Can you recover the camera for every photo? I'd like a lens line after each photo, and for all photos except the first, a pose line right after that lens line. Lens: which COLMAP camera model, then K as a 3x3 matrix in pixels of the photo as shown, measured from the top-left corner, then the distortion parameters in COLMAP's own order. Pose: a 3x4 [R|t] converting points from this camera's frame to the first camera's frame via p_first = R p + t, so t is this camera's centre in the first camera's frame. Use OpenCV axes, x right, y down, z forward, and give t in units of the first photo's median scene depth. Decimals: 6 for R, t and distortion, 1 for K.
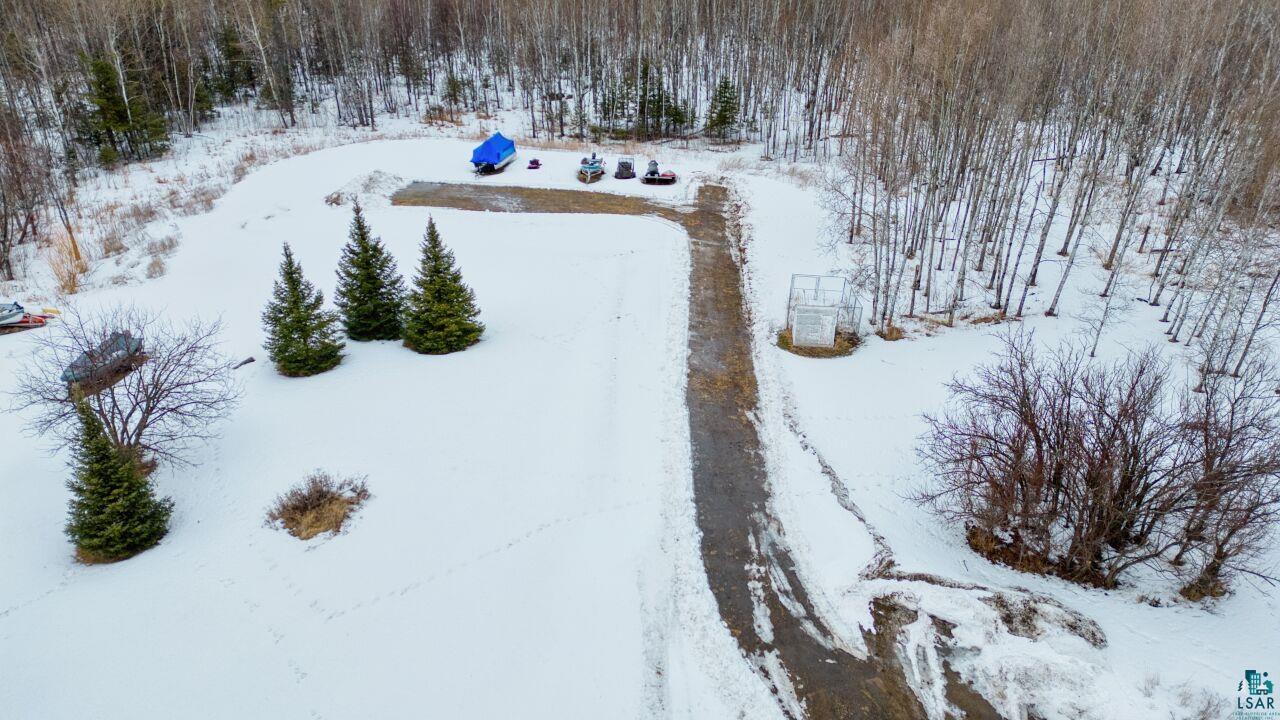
lens RADIAL K [[882.8, 0, 635.2], [0, 882.8, 358.4], [0, 0, 1]] dist [0.106044, -0.117251]
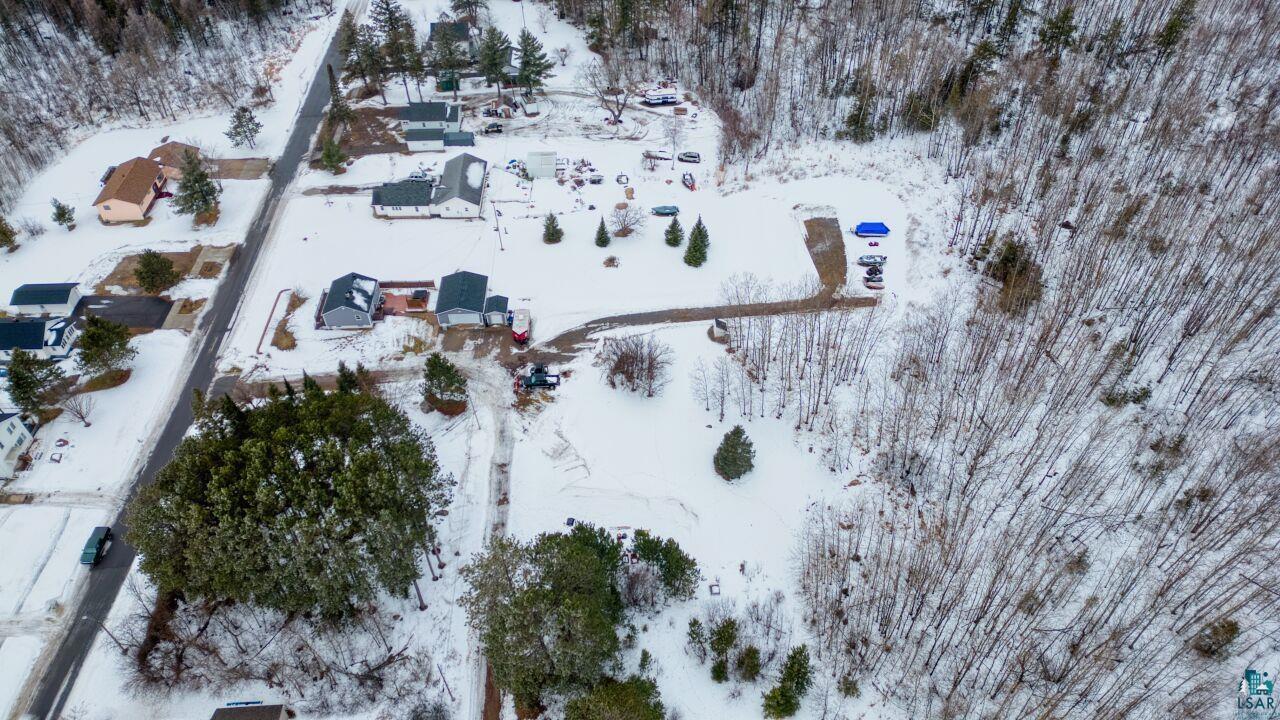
lens RADIAL K [[882.8, 0, 635.2], [0, 882.8, 358.4], [0, 0, 1]] dist [0.106044, -0.117251]
pose [[0.166647, 0.692158, -0.702244, 2.314185], [-0.455066, 0.685806, 0.567966, -1.535695], [0.874725, 0.224917, 0.429265, -0.558967]]
